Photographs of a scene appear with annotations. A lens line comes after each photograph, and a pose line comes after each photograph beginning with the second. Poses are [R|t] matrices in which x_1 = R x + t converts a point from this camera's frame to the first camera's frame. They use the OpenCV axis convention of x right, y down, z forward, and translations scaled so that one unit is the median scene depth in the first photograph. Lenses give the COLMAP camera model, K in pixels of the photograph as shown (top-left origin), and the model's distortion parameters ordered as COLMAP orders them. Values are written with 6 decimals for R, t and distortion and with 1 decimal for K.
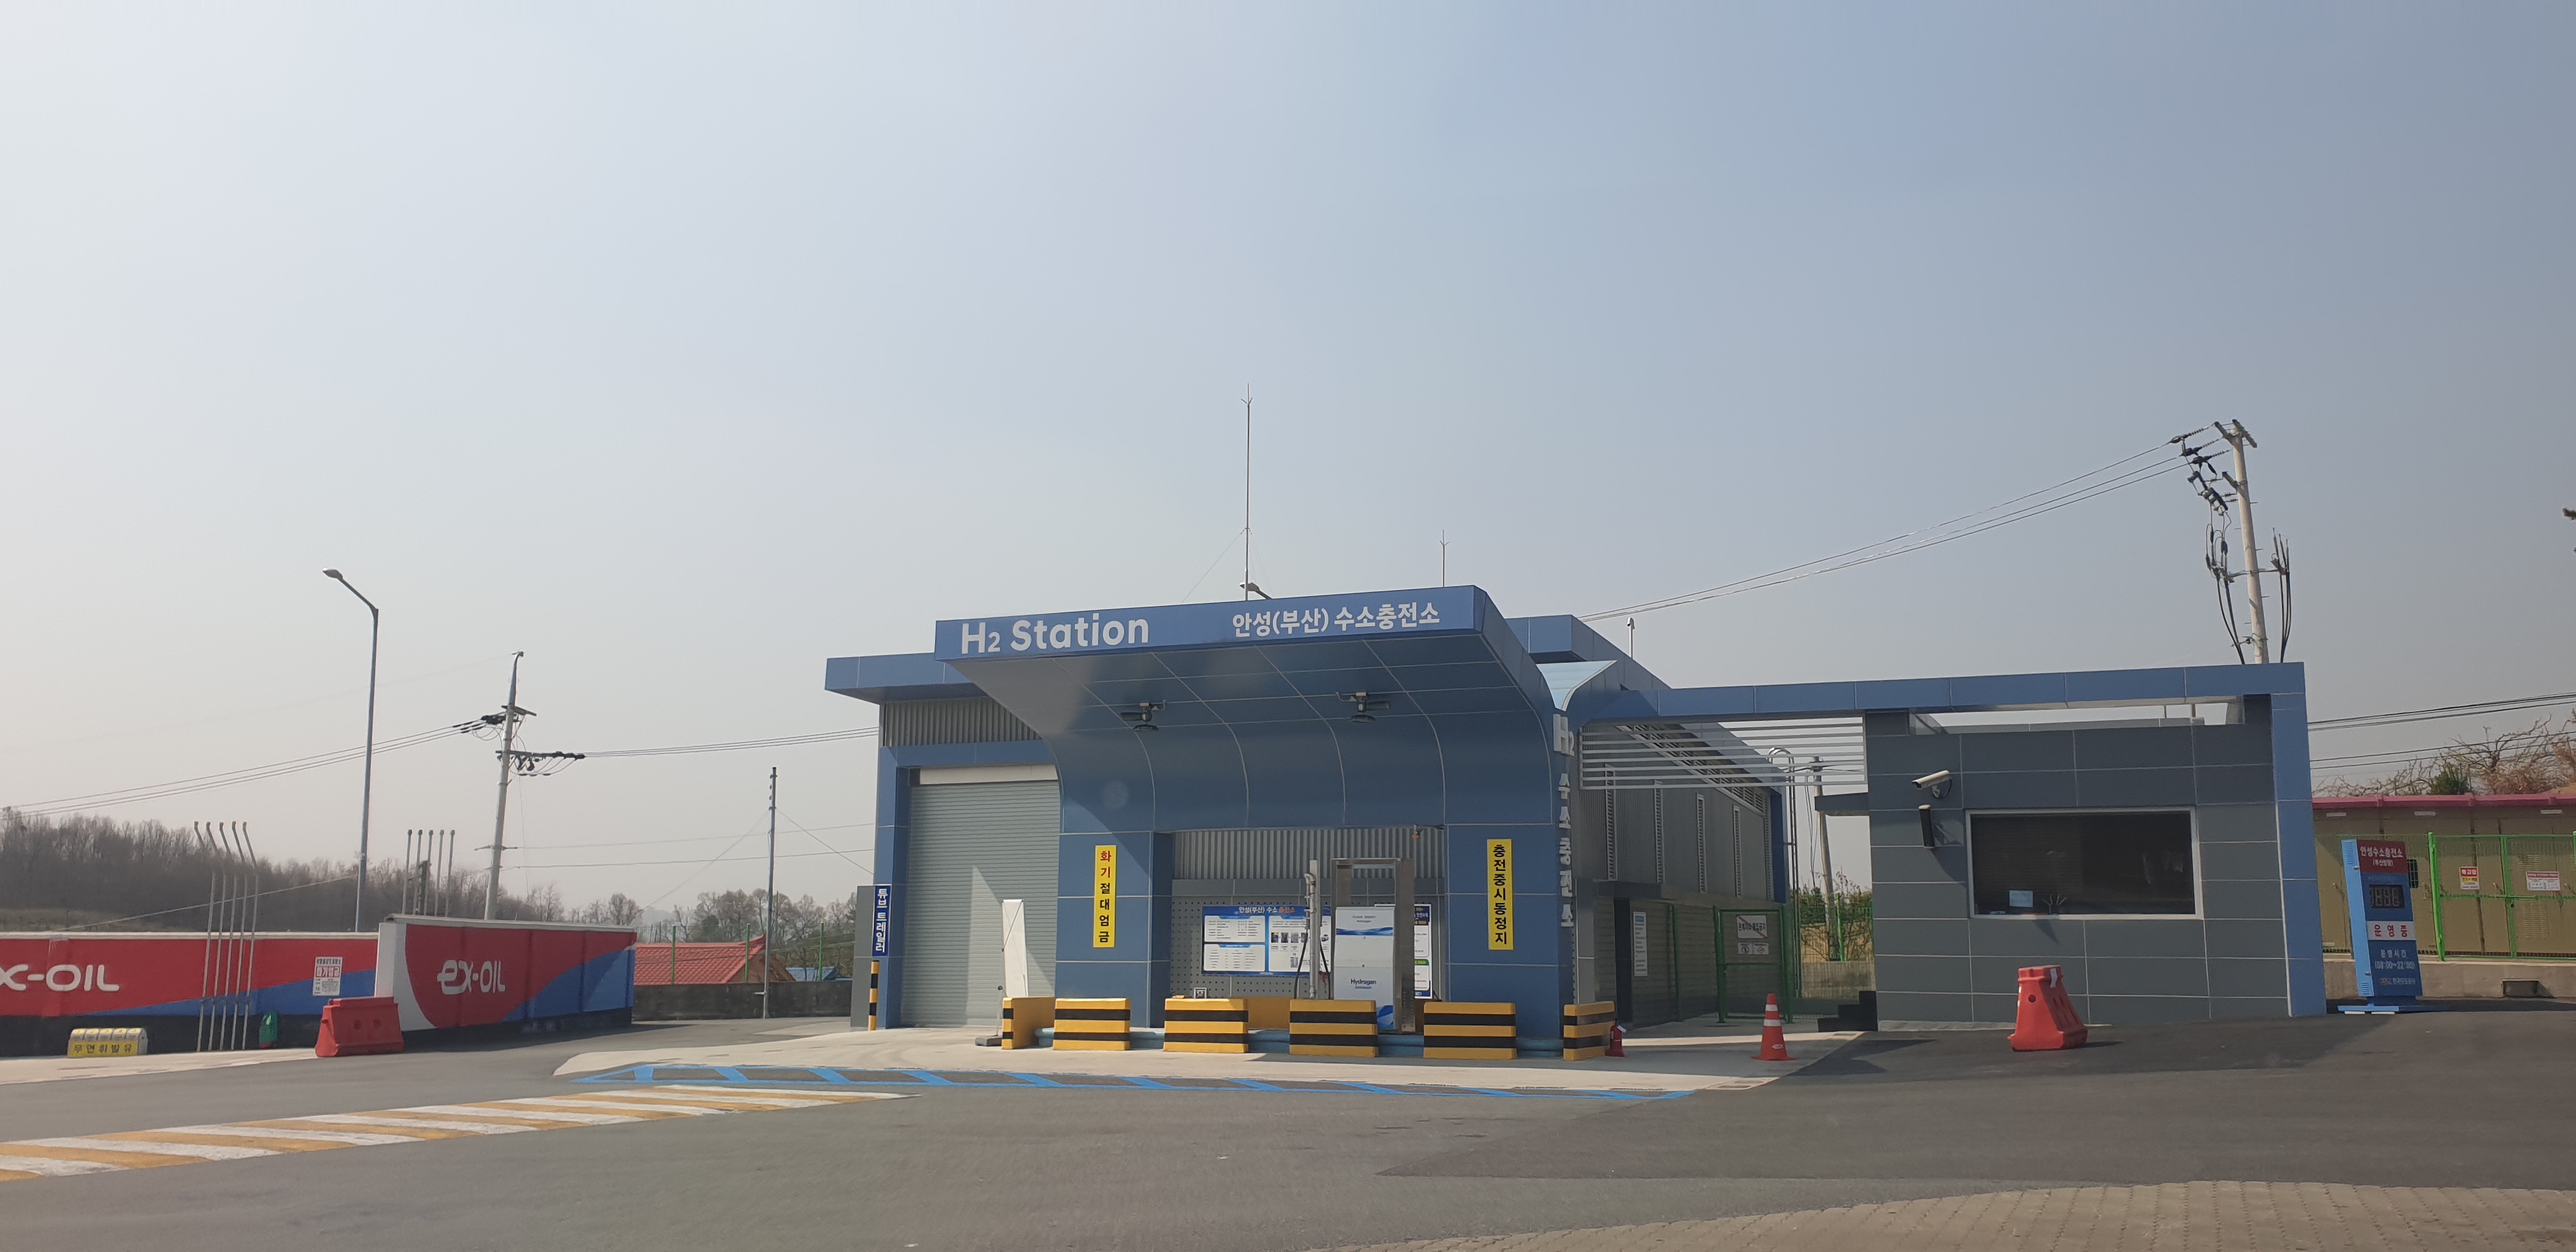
lens RADIAL K [[2192.6, 0, 1466.7], [0, 2192.6, 623.6], [0, 0, 1]] dist [0.121576, -0.549684]
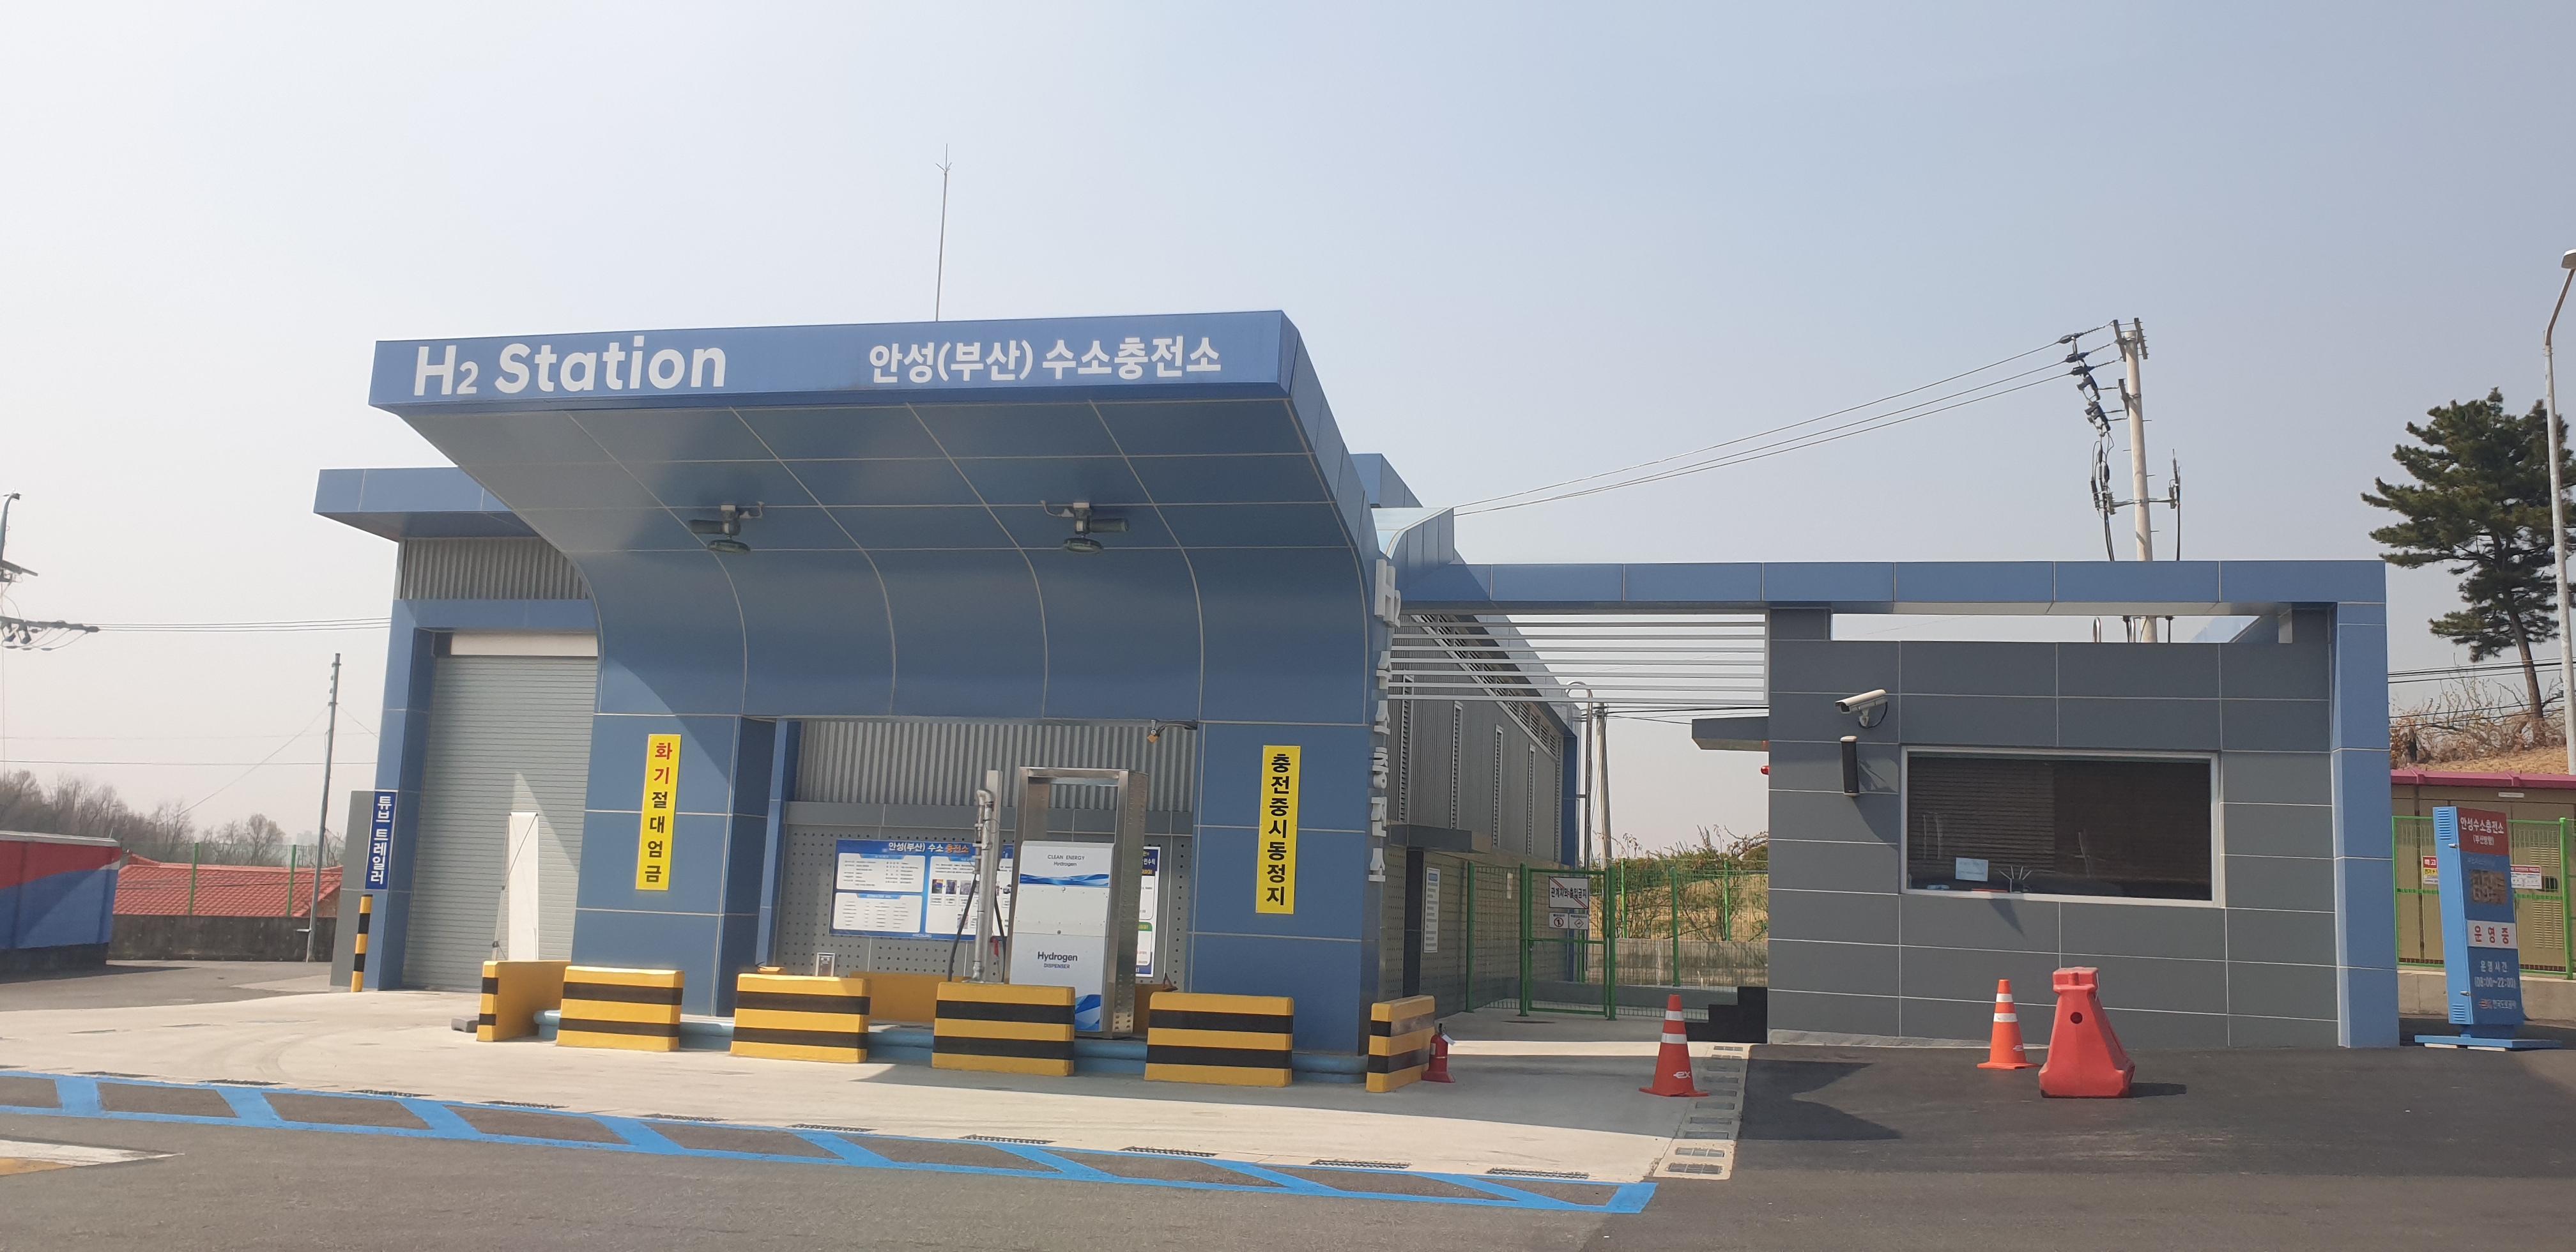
lens RADIAL K [[2204.8, 0, 1477.7], [0, 2204.8, 579.7], [0, 0, 1]] dist [0.189512, -0.563967]
pose [[0.989746, 0.056401, 0.131234, -0.015698], [-0.056085, 0.998407, -0.006099, 0.046721], [-0.131369, -0.001324, 0.991333, 0.317972]]
